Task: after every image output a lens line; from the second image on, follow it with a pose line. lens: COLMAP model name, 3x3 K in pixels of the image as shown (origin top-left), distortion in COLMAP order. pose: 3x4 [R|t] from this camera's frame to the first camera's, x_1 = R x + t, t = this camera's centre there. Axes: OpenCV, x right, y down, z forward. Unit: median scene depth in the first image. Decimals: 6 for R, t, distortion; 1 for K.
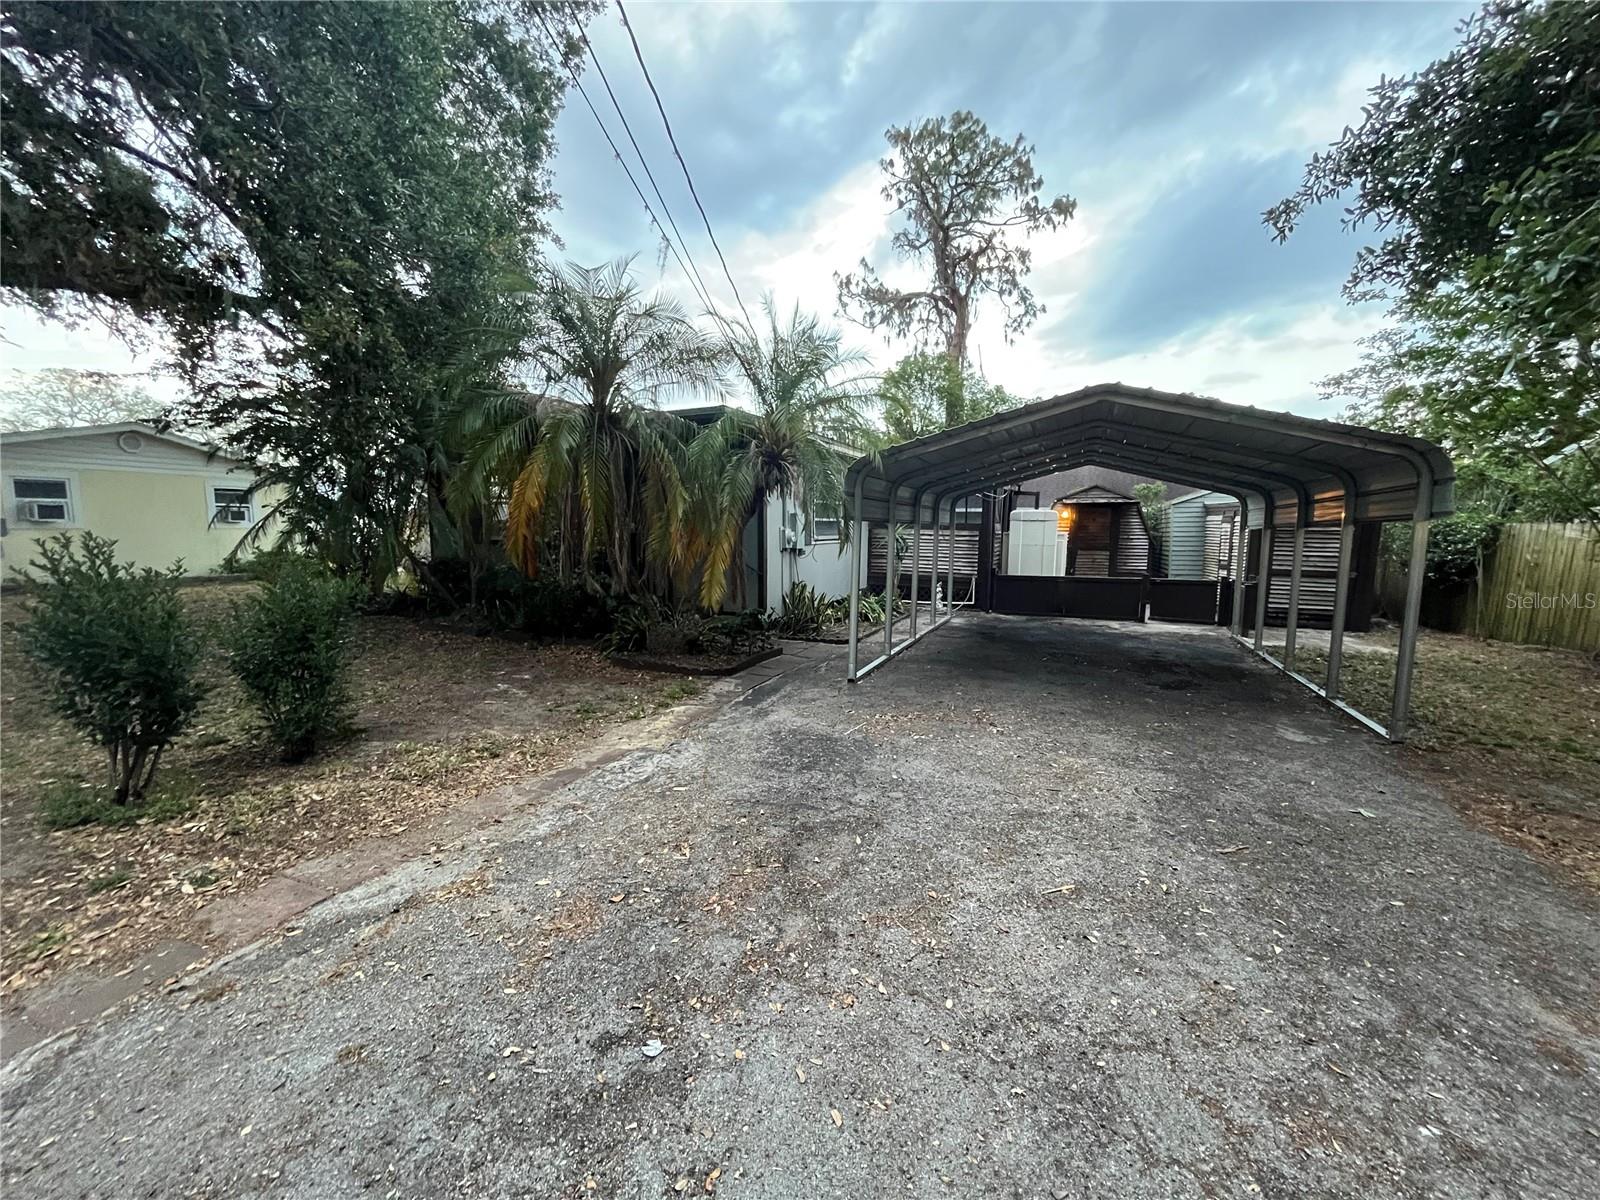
lens RADIAL K [[652.0, 0, 797.7], [0, 652.0, 601.7], [0, 0, 1]] dist [0.000453, -0.000124]
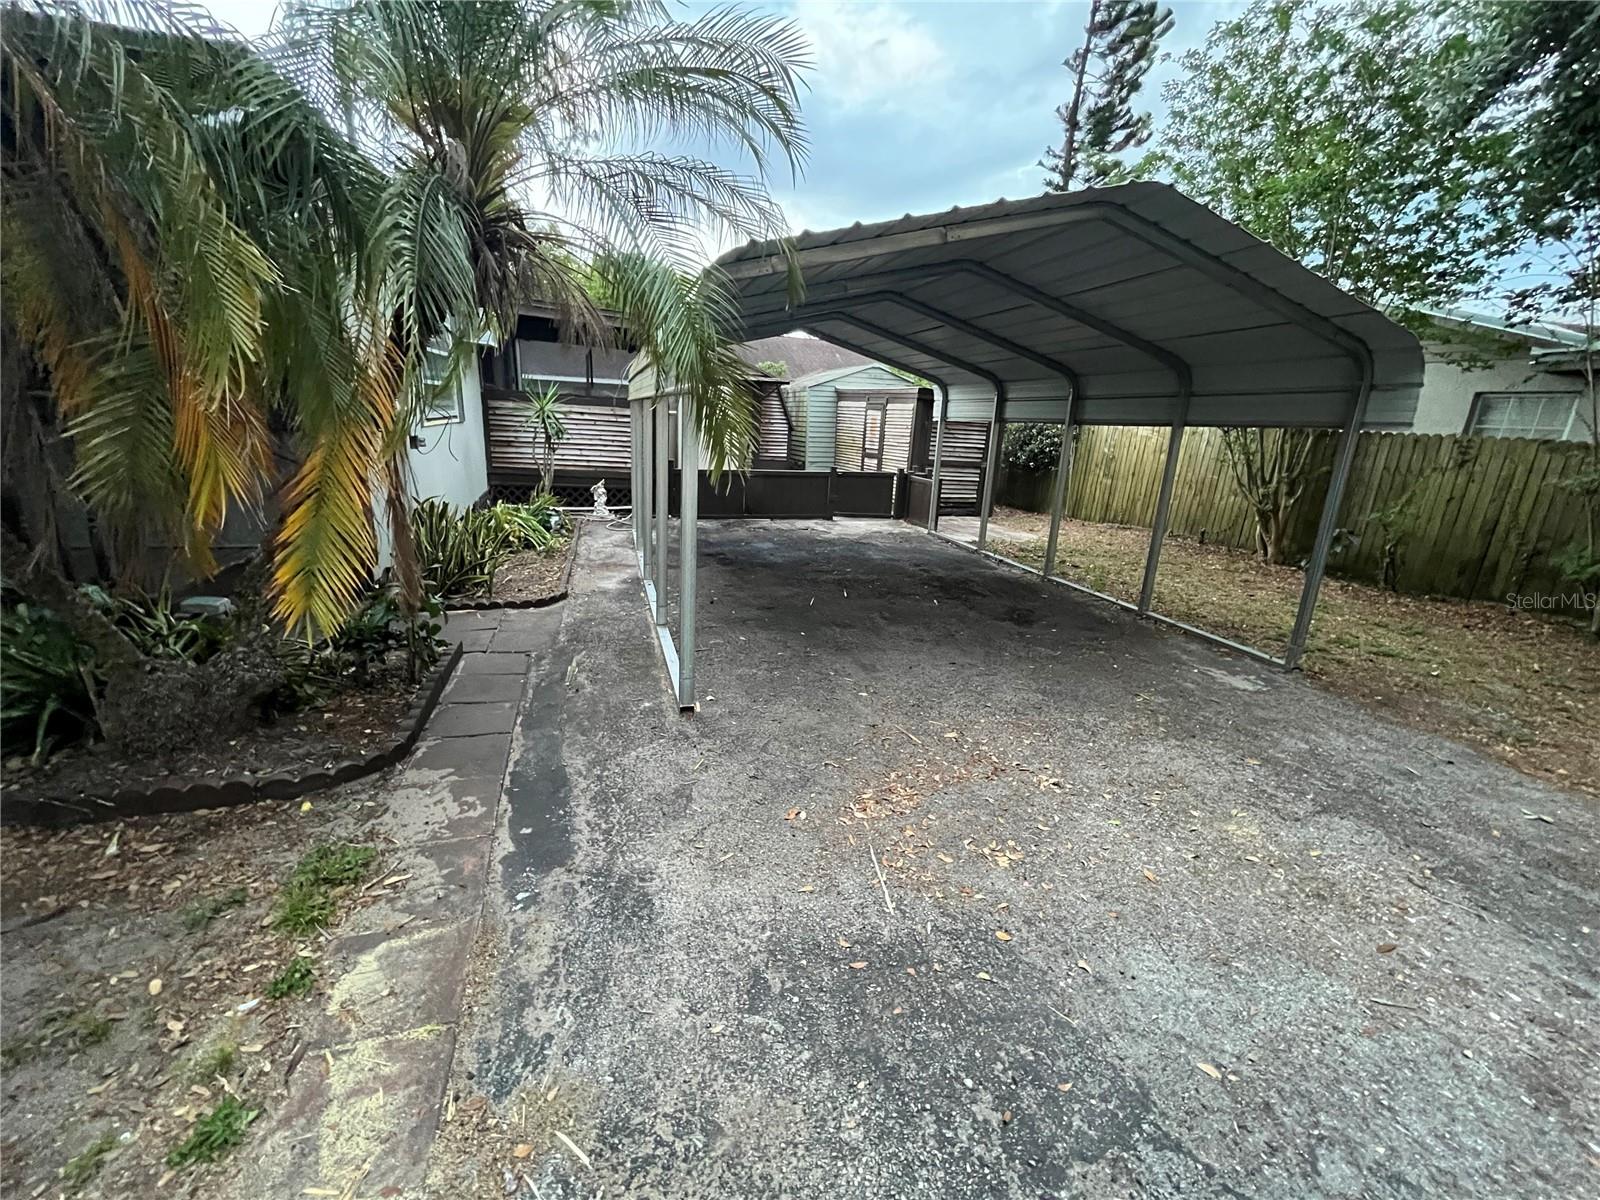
lens RADIAL K [[652.0, 0, 803.2], [0, 652.0, 596.9], [0, 0, 1]] dist [0.000453, -0.000124]
pose [[0.770882, -0.143272, 0.620656, -0.185258], [0.029416, 0.981344, 0.189997, -0.077453], [-0.636298, -0.128209, 0.760715, 0.631831]]
